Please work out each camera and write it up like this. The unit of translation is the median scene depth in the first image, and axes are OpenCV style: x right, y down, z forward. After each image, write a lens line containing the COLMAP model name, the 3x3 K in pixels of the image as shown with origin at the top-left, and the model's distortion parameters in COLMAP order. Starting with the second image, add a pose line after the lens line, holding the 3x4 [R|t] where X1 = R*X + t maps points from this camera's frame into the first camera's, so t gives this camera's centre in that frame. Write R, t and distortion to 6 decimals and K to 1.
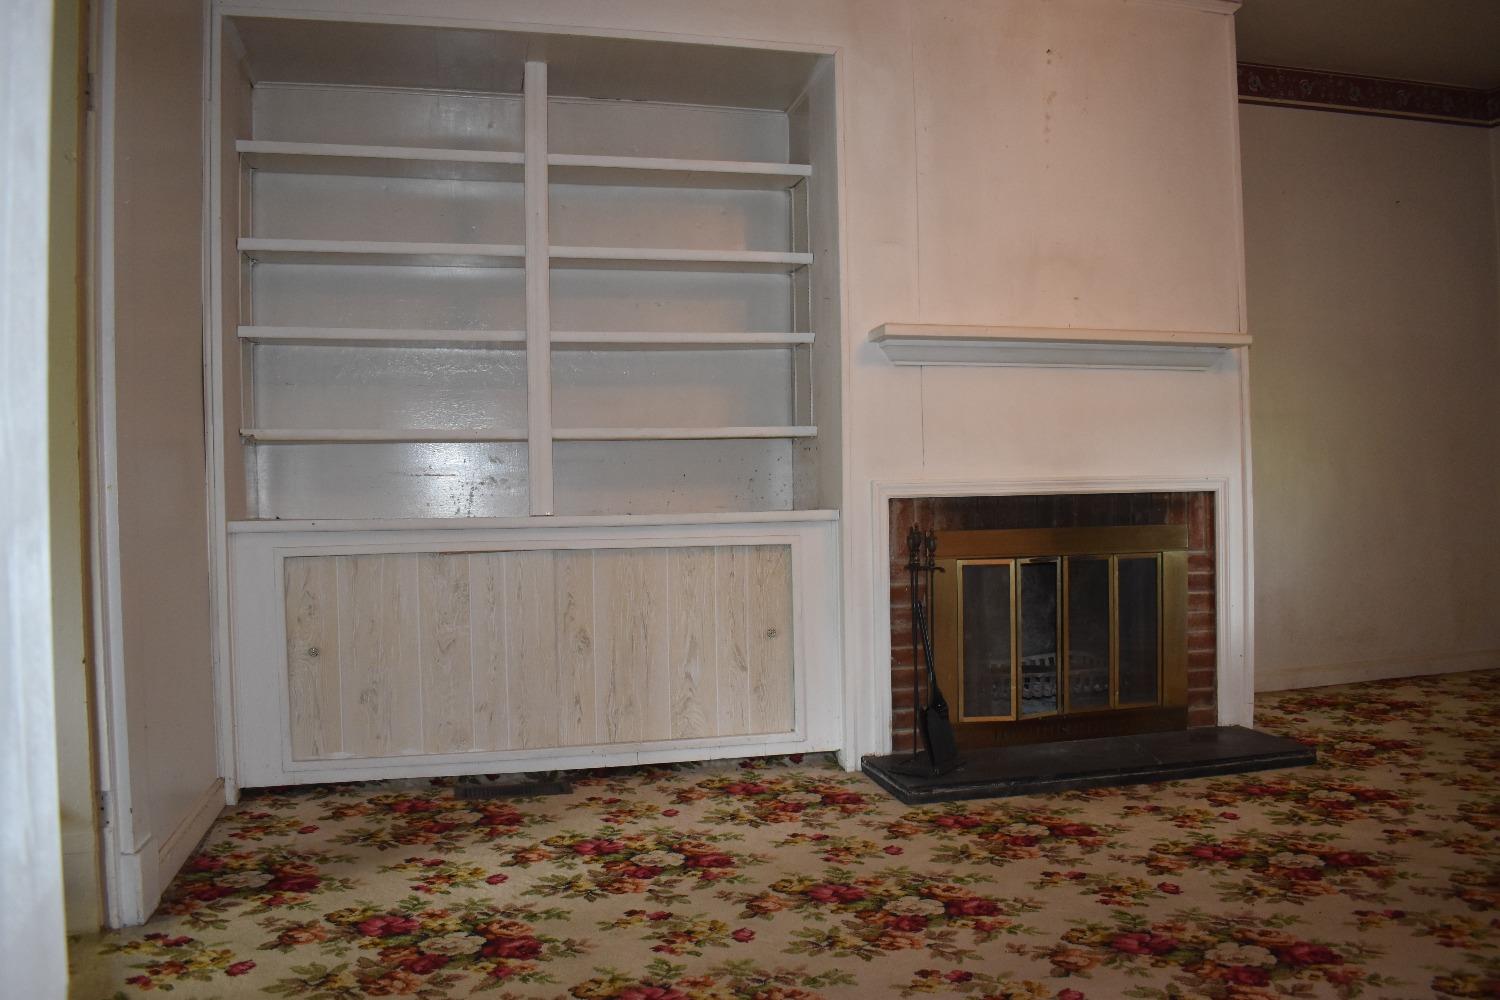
lens RADIAL K [[1168.2, 0, 758.0], [0, 1168.2, 504.4], [0, 0, 1]] dist [-0.094302, 0.014319]
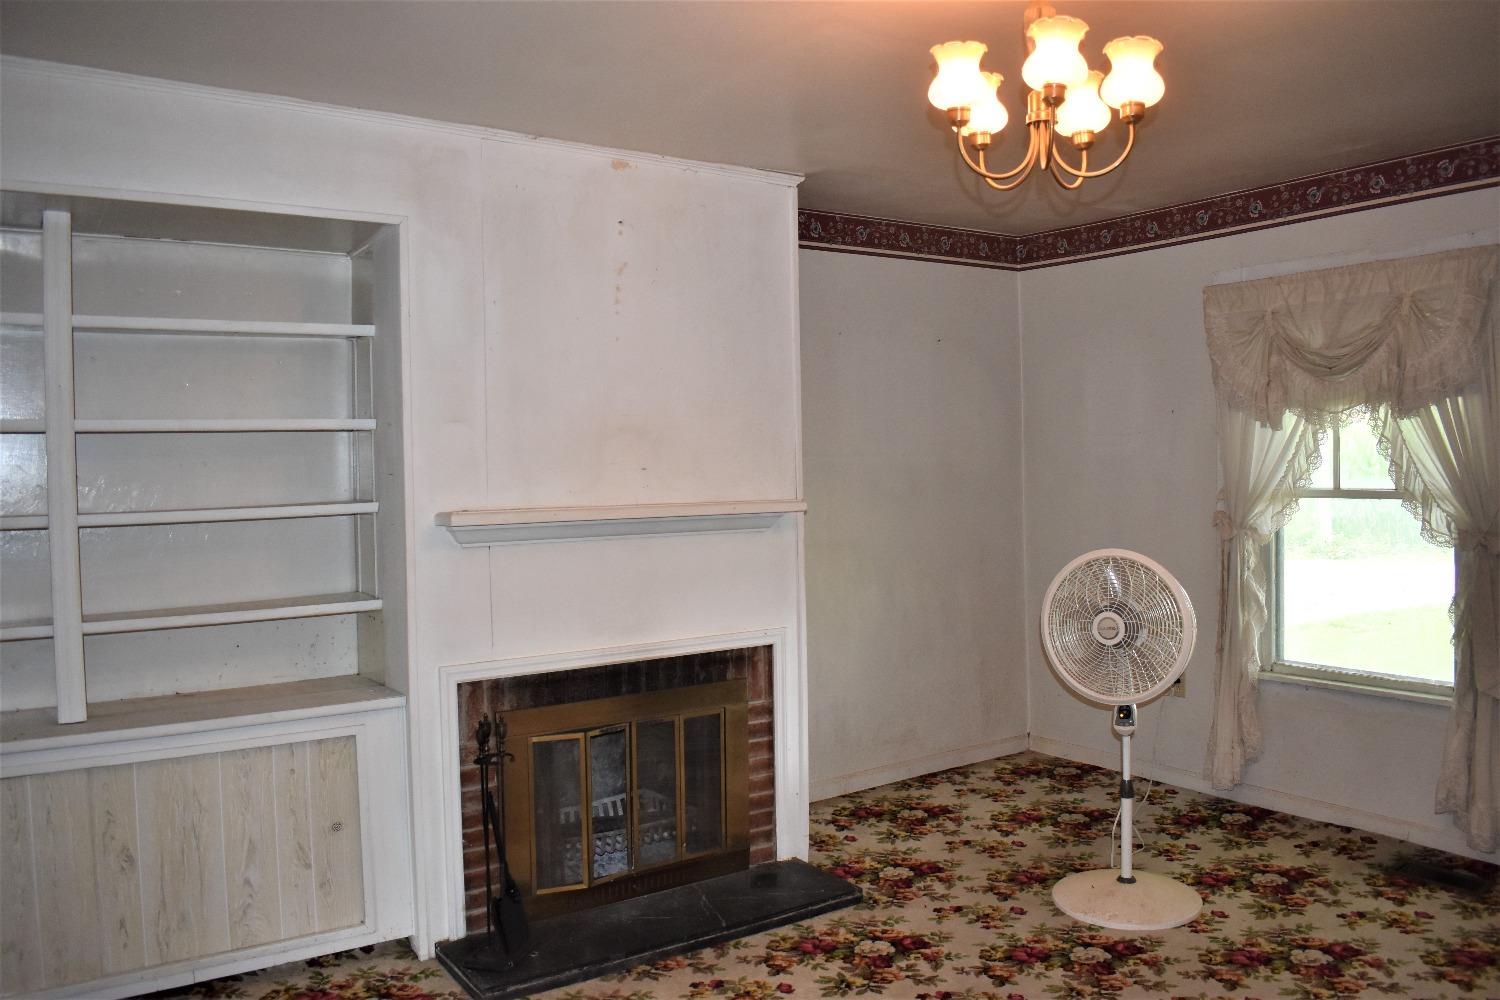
lens RADIAL K [[1168.2, 0, 753.7], [0, 1168.2, 503.2], [0, 0, 1]] dist [-0.094302, 0.014319]
pose [[0.938933, -0.008066, 0.344007, 0.011618], [0.001056, 0.999788, 0.020560, -0.176173], [-0.344100, -0.018941, 0.938742, -0.002600]]
